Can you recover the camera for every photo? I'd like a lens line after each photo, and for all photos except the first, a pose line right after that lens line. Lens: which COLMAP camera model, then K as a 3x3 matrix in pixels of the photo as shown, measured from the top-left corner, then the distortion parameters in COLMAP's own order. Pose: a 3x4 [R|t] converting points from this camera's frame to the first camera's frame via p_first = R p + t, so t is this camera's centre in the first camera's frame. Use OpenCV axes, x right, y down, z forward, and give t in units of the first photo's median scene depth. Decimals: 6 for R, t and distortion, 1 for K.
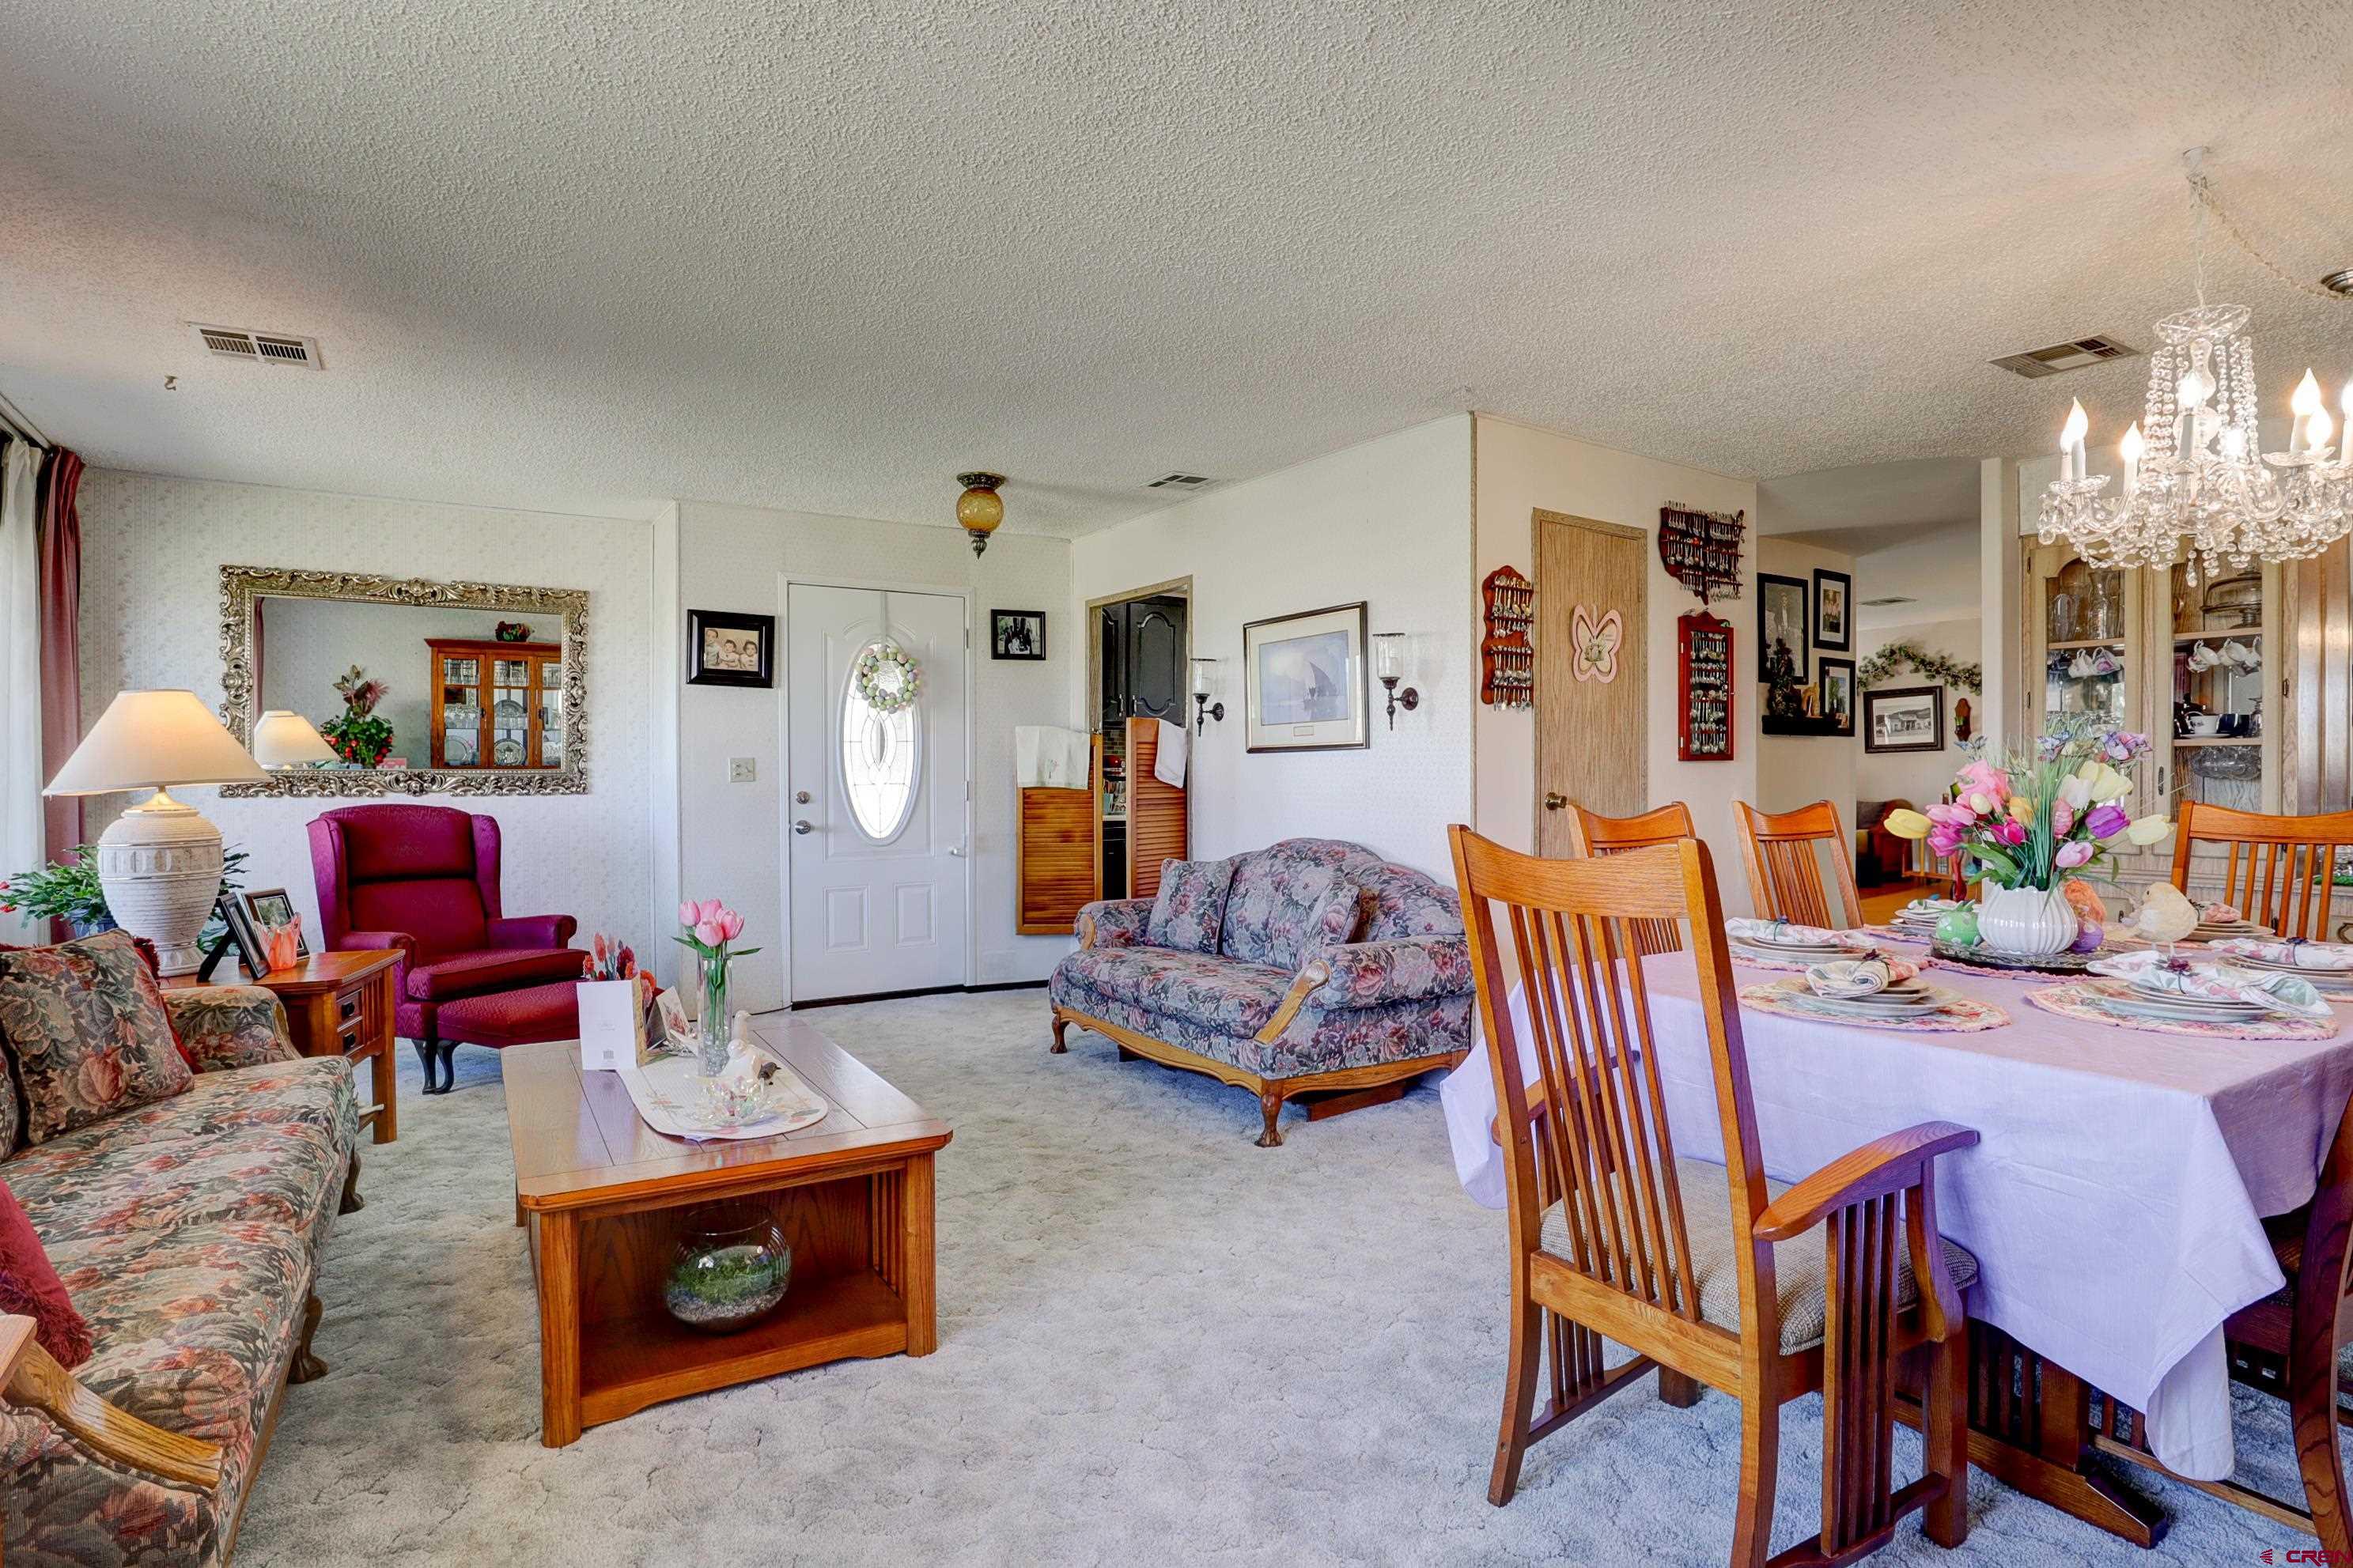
lens RADIAL K [[1209.0, 0, 1171.6], [0, 1209.0, 781.1], [0, 0, 1]] dist [0.001850, 0.000094]
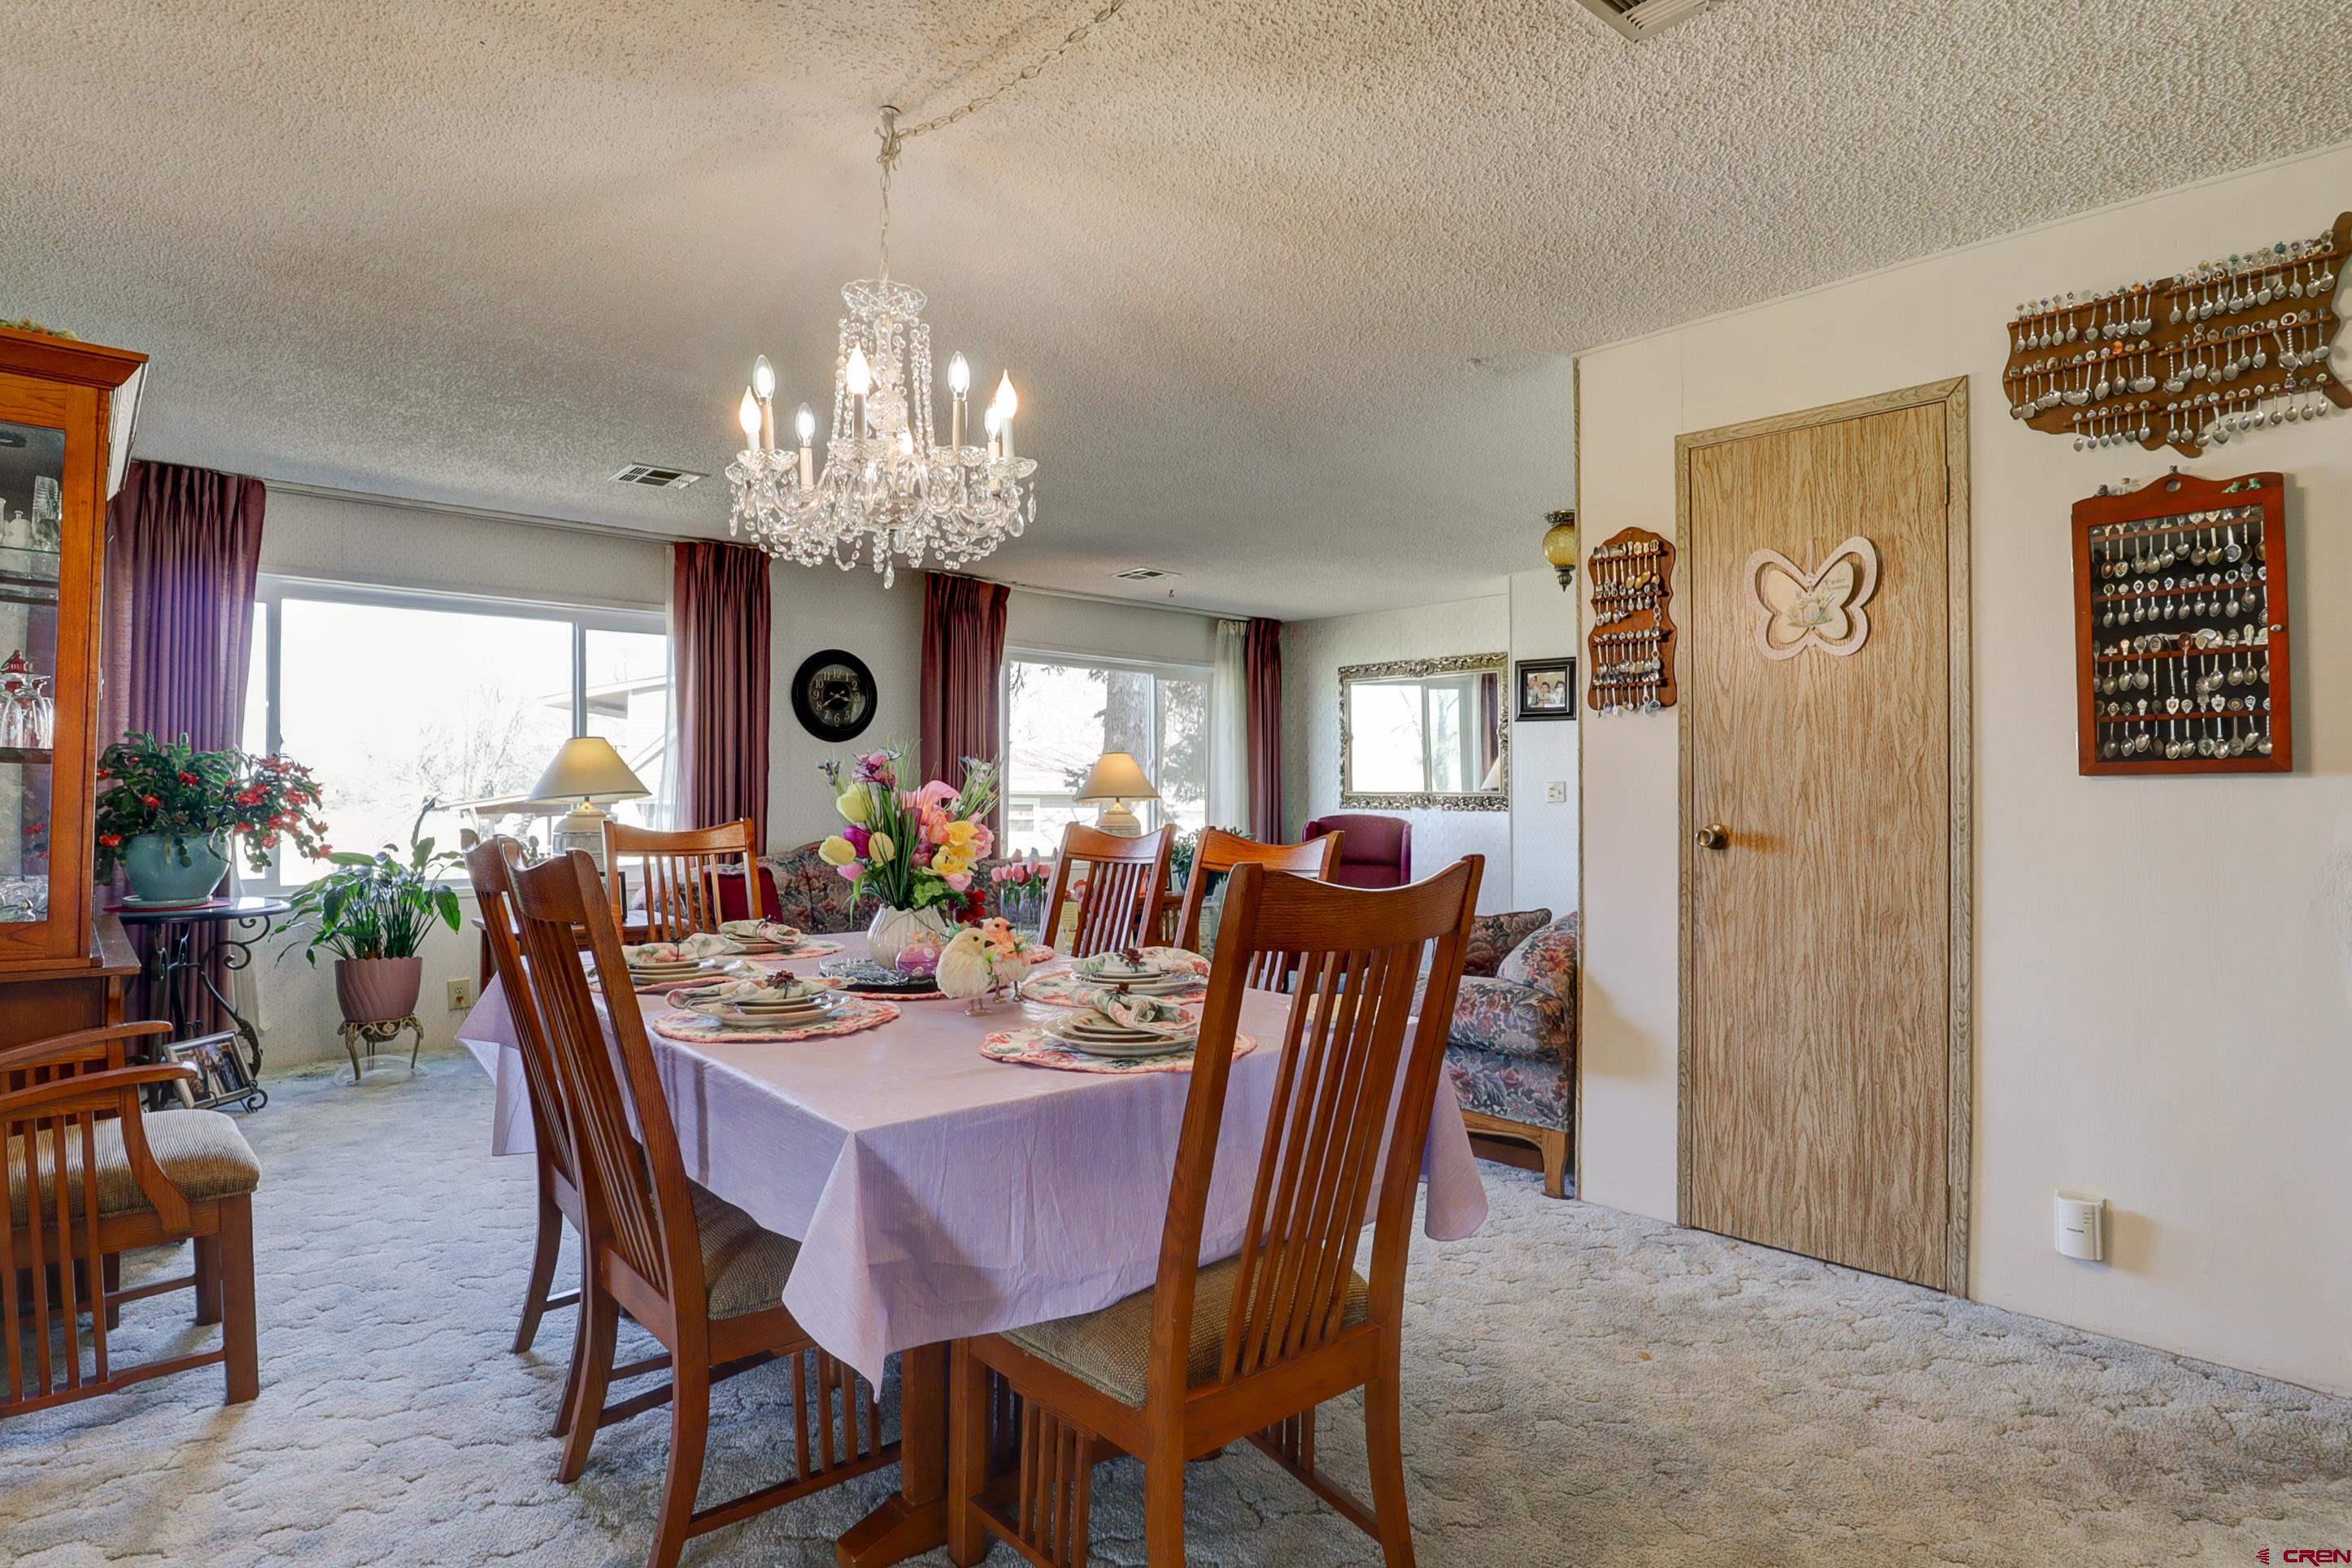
lens RADIAL K [[1208.6, 0, 1171.4], [0, 1208.6, 785.1], [0, 0, 1]] dist [0.001850, 0.000094]
pose [[0.160137, -0.005146, -0.987081, 0.882026], [-0.005793, 0.999964, -0.006153, -0.006806], [0.987078, 0.006704, 0.160102, 0.524847]]
